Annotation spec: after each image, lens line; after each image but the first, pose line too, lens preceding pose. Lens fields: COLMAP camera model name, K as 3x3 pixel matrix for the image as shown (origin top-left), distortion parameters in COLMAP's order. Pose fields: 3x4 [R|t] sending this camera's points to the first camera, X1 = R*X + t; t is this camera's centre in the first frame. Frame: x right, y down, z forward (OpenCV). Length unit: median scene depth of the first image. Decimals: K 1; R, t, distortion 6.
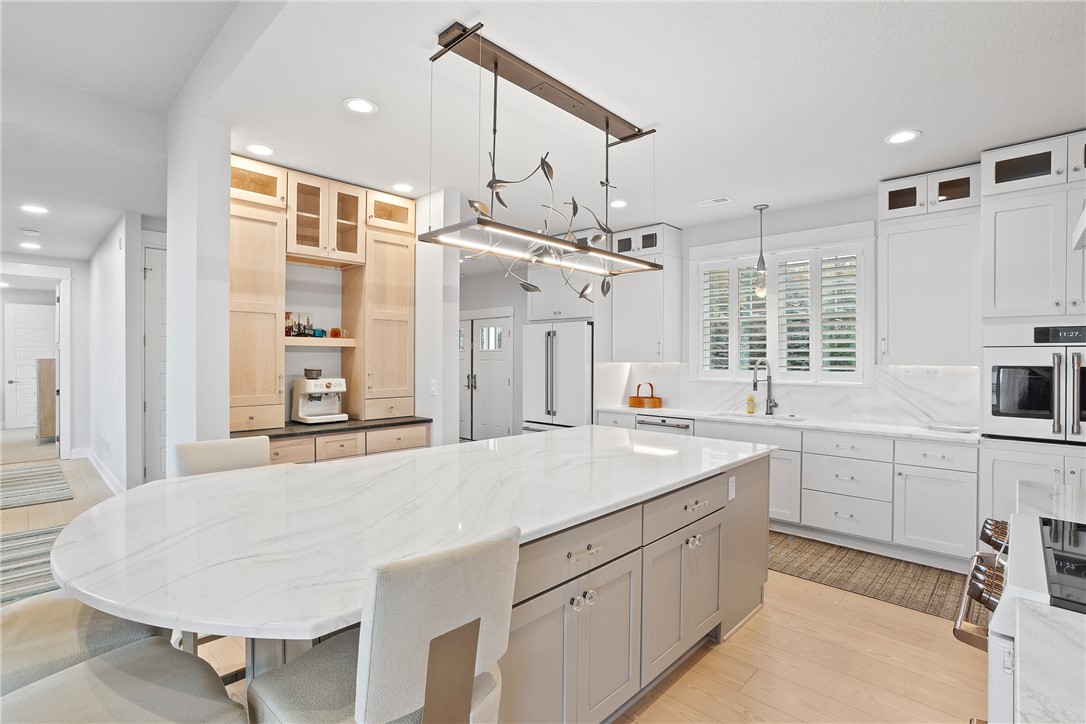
lens RADIAL K [[520.6, 0, 539.3], [0, 520.6, 360.3], [0, 0, 1]] dist [-0.041627, 0.018884]
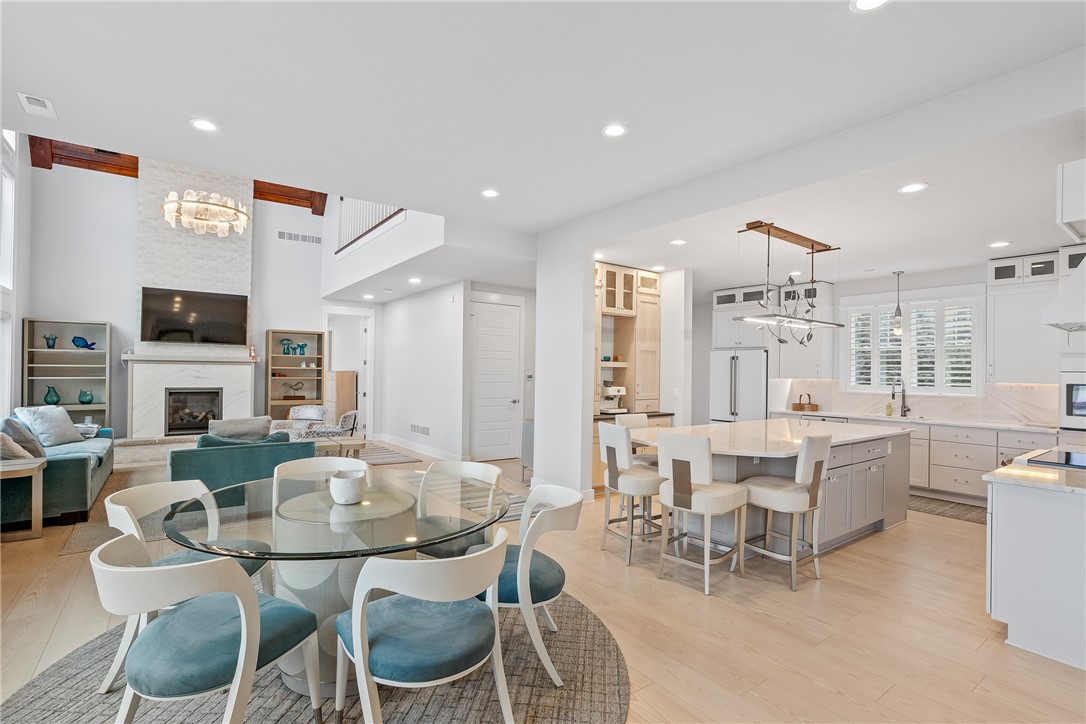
lens RADIAL K [[520.6, 0, 540.5], [0, 520.6, 367.7], [0, 0, 1]] dist [-0.041627, 0.018884]
pose [[0.985950, 0.008692, -0.166816, -0.322222], [-0.010915, 0.999863, -0.012415, -0.001213], [0.166686, 0.014062, 0.985910, -0.587260]]
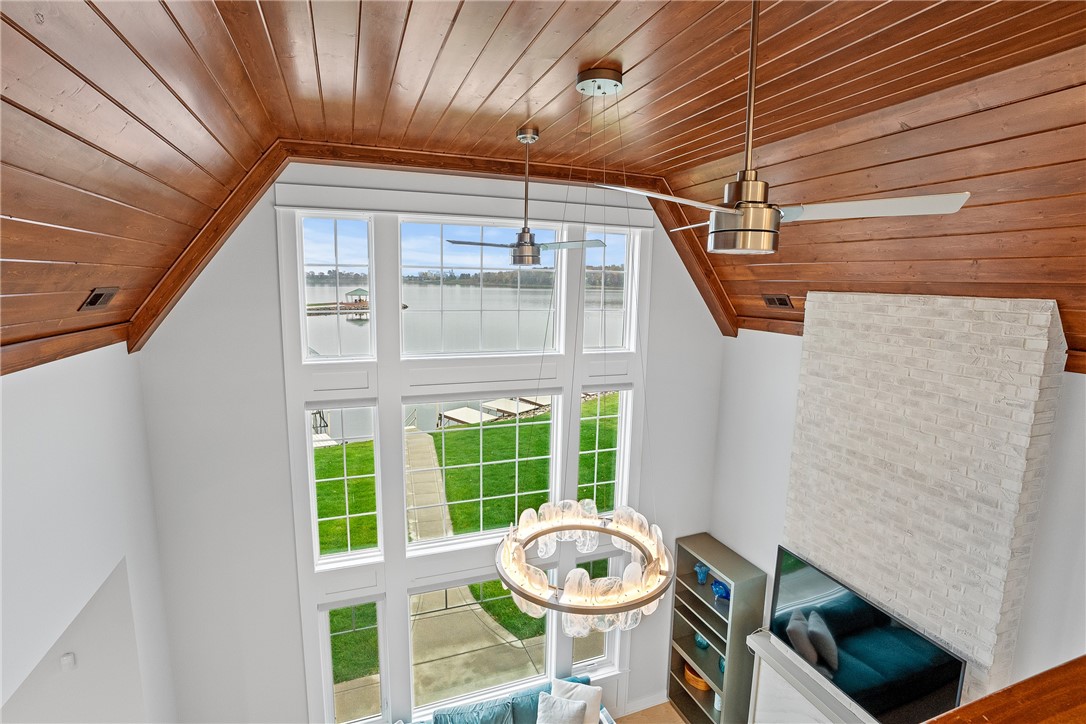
lens RADIAL K [[520.6, 0, 532.8], [0, 520.6, 354.7], [0, 0, 1]] dist [-0.041627, 0.018884]
pose [[-0.452875, 0.130753, -0.881934, -0.920404], [-0.019107, 0.987537, 0.156221, -0.785658], [0.891369, 0.087600, -0.444733, 0.884090]]
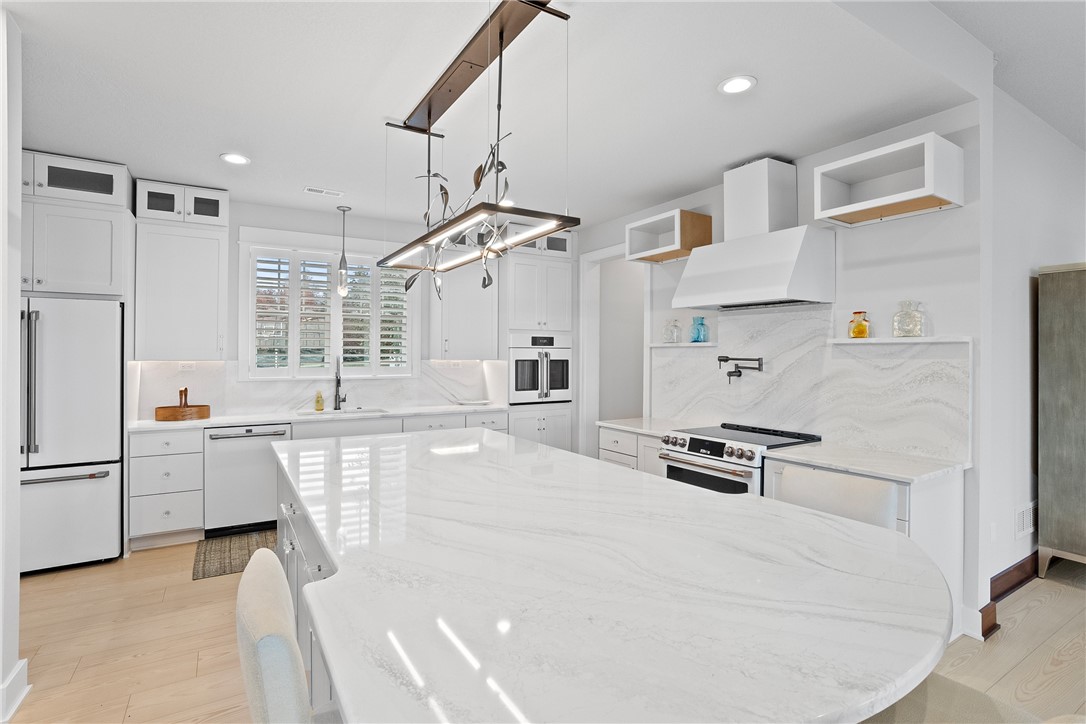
lens RADIAL K [[520.6, 0, 545.6], [0, 520.6, 355.5], [0, 0, 1]] dist [-0.041627, 0.018884]
pose [[0.252275, -0.007847, 0.967624, -0.473665], [0.002992, 0.999969, 0.007329, -0.009937], [-0.967651, 0.001046, 0.252291, 0.353909]]
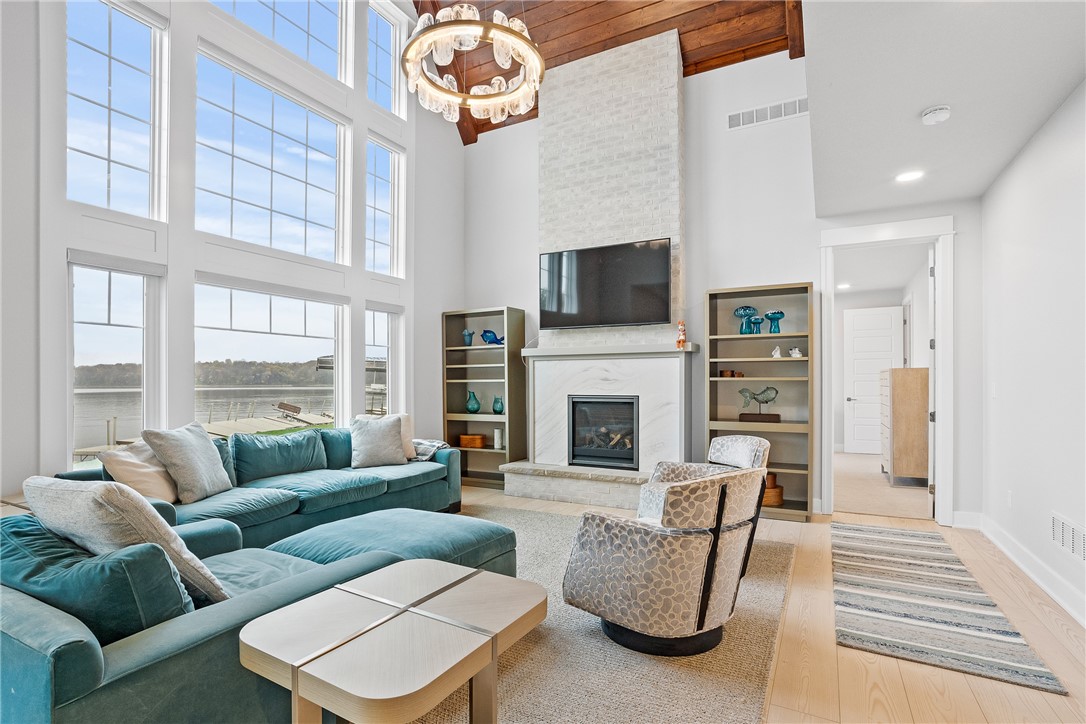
lens RADIAL K [[520.6, 0, 542.1], [0, 520.6, 371.4], [0, 0, 1]] dist [-0.041627, 0.018884]
pose [[0.262422, -0.021807, -0.964707, -0.724487], [-0.002001, 0.999730, -0.023143, 0.034564], [0.964951, 0.008004, 0.262307, 0.571095]]
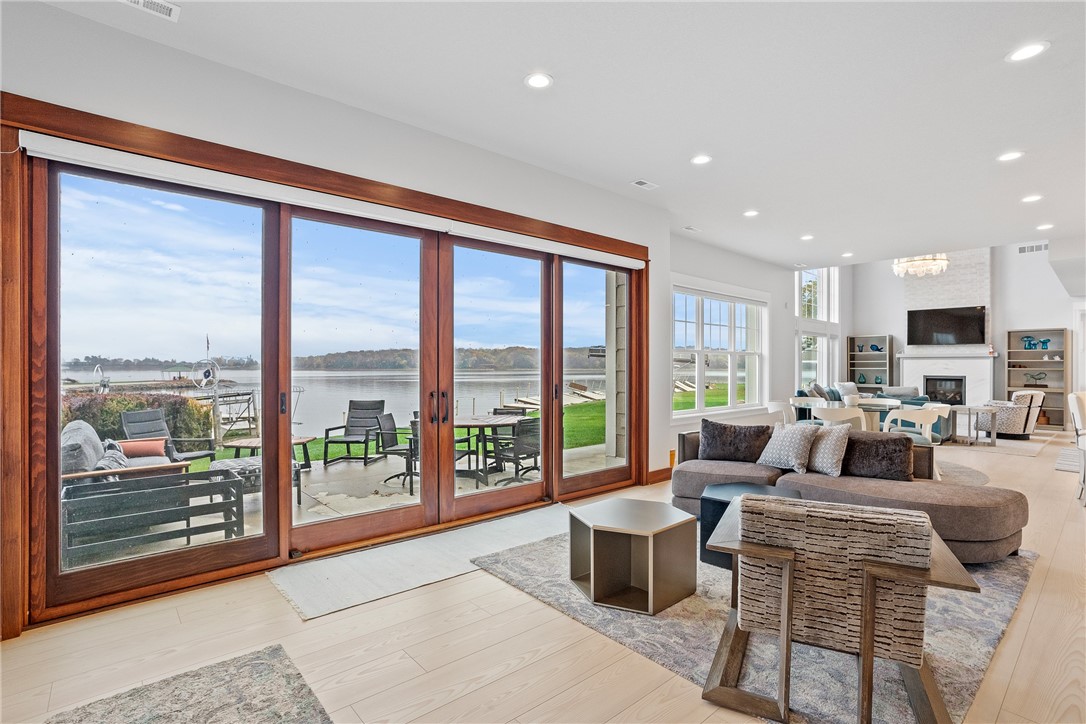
lens RADIAL K [[520.6, 0, 532.4], [0, 520.6, 360.7], [0, 0, 1]] dist [-0.041627, 0.018884]
pose [[-0.084231, -0.014900, -0.996335, 0.938119], [-0.010847, 0.999843, -0.014035, 0.044574], [0.996387, 0.009625, -0.084379, -0.866012]]
